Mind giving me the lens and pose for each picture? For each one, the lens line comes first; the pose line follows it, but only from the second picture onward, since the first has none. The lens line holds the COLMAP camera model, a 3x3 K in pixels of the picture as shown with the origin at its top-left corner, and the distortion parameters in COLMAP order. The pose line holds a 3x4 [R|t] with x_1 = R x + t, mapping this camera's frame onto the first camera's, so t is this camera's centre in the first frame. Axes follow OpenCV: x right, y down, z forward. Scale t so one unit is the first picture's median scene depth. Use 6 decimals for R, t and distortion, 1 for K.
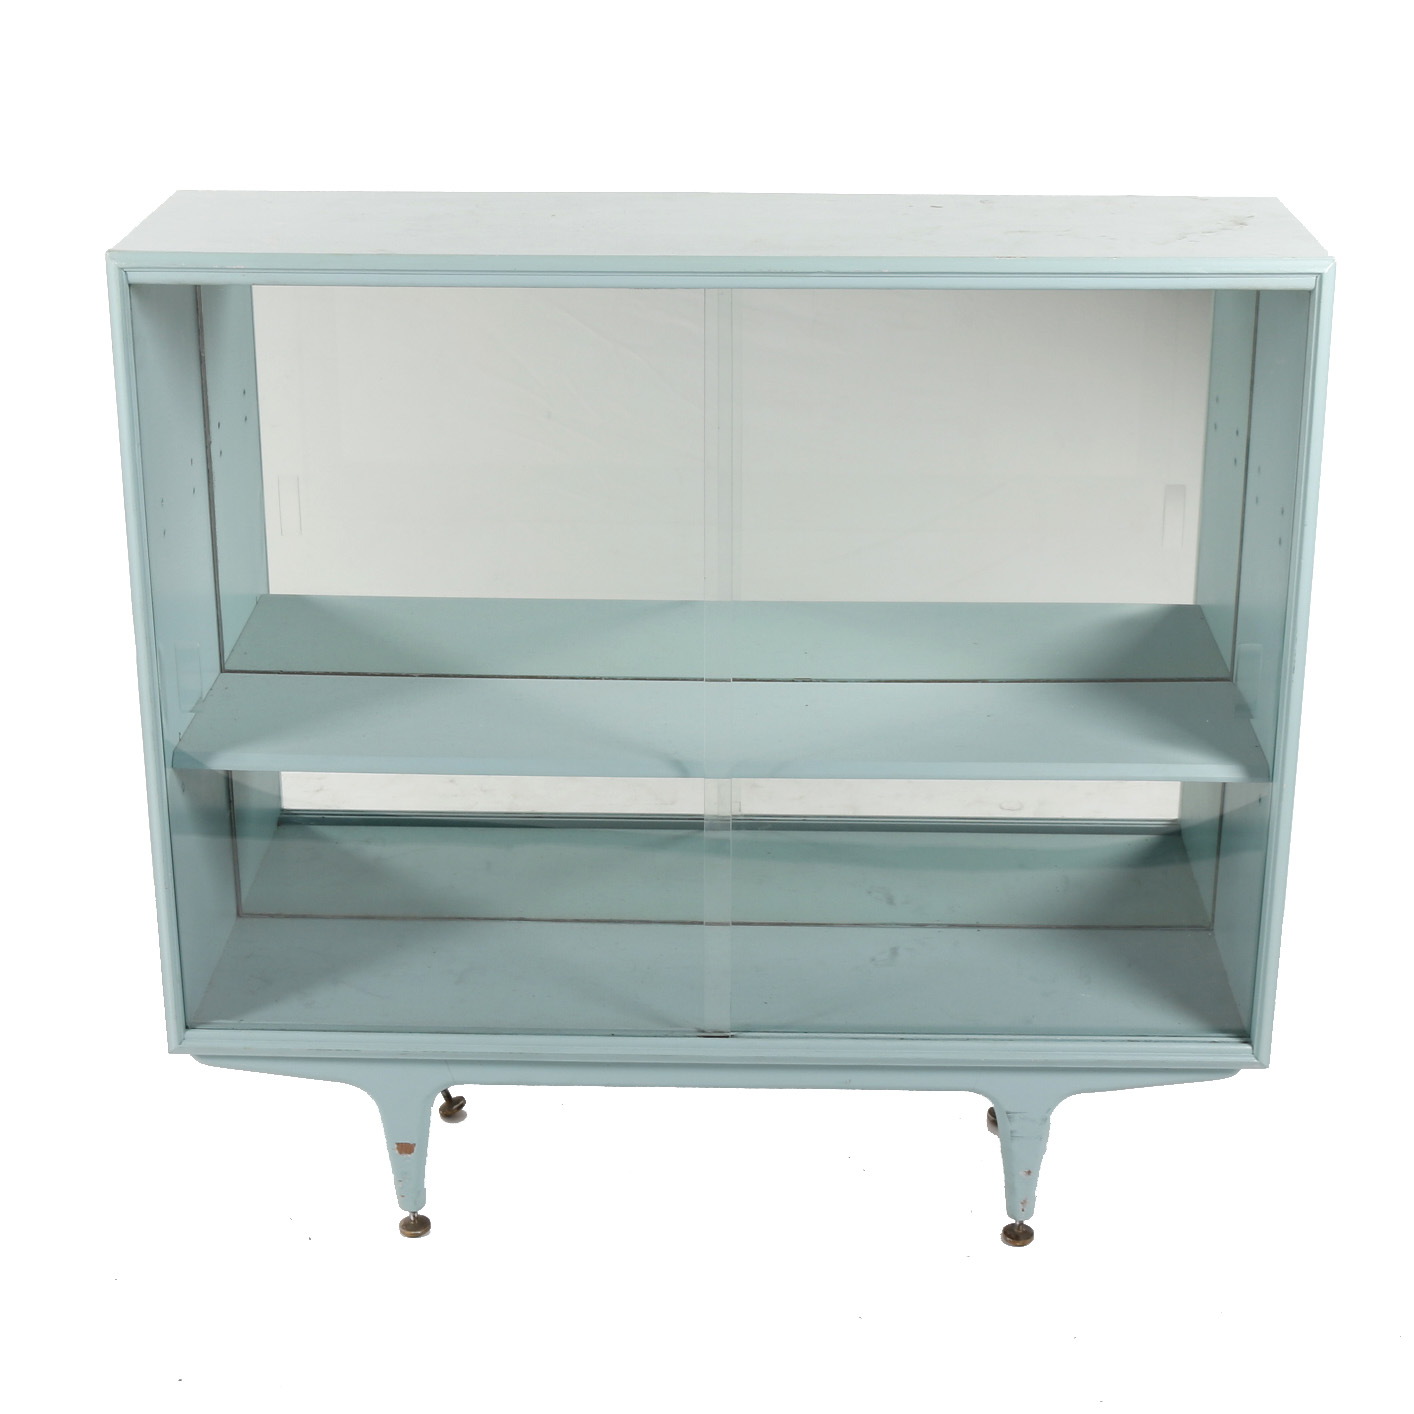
lens RADIAL K [[2637.5, 0, 732.9], [0, 2637.5, 559.1], [0, 0, 1]] dist [-0.109683, 0.075740]
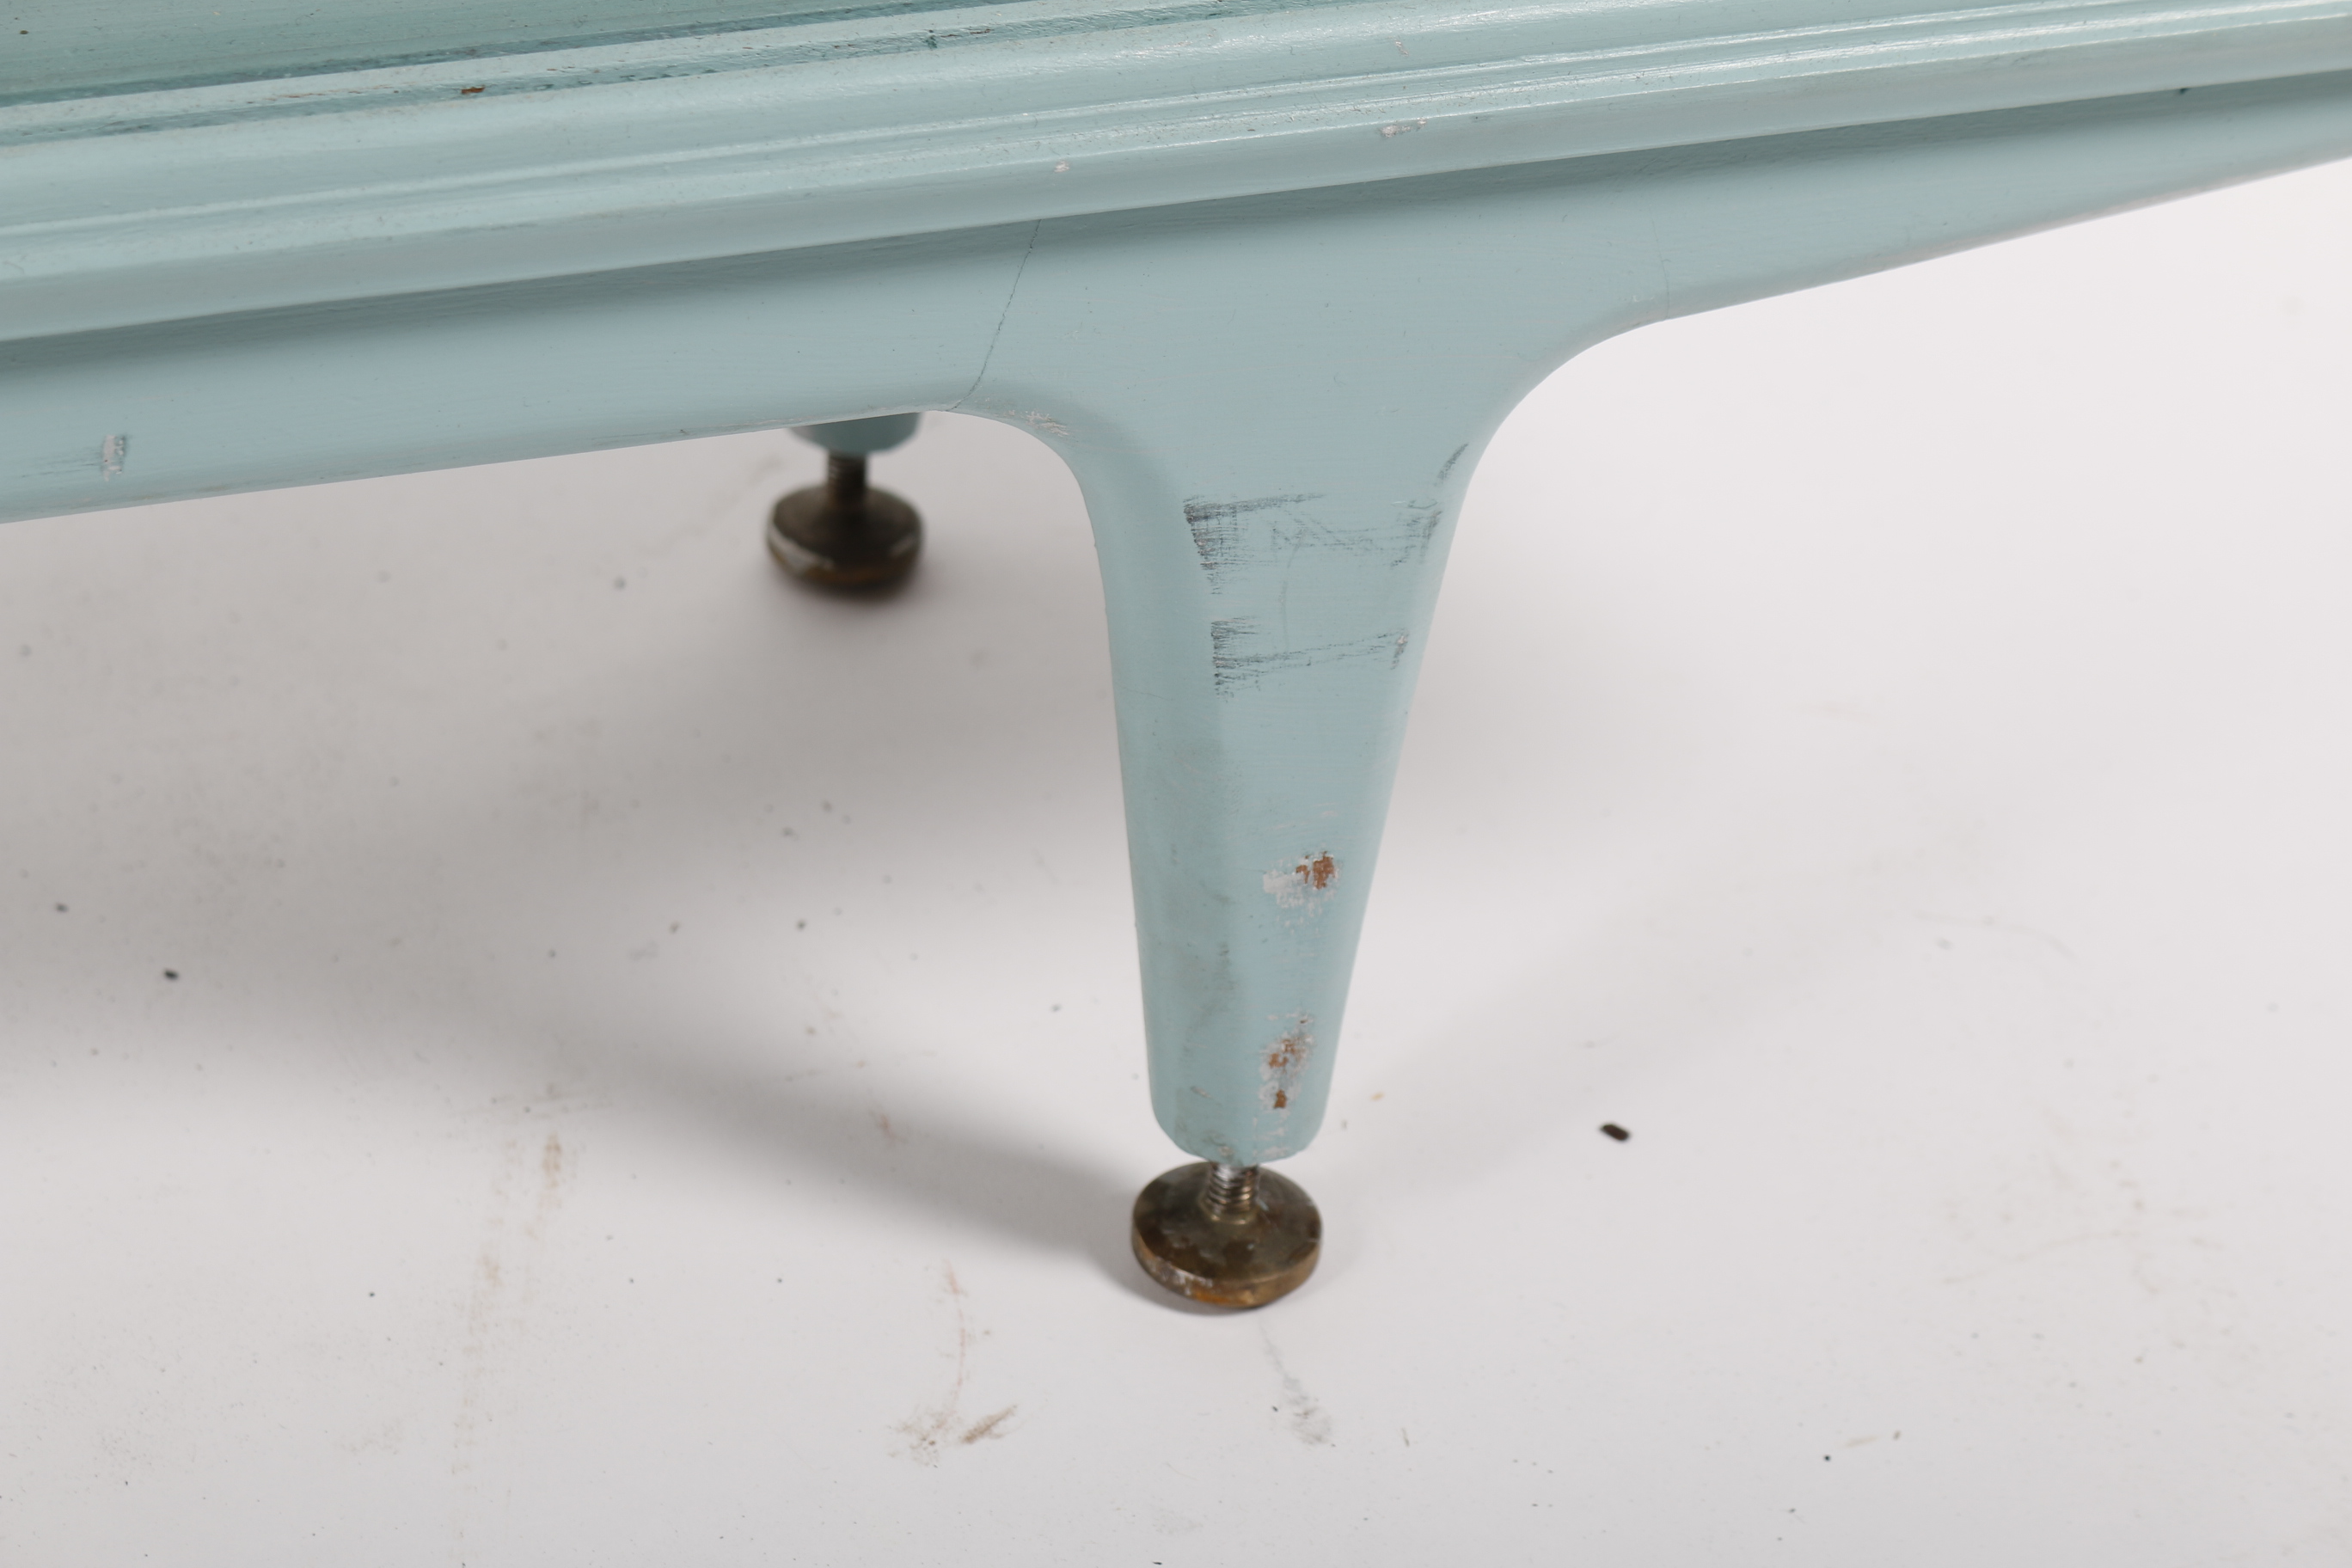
lens RADIAL K [[5612.6, 0, 1176.0], [0, 5612.6, 784.0], [0, 0, 1]] dist [0.012465, 0.254537]
pose [[0.939642, -0.154052, 0.305519, 0.003289], [0.070534, 0.960943, 0.267607, 0.139206], [-0.334811, -0.229905, 0.913808, 0.699452]]
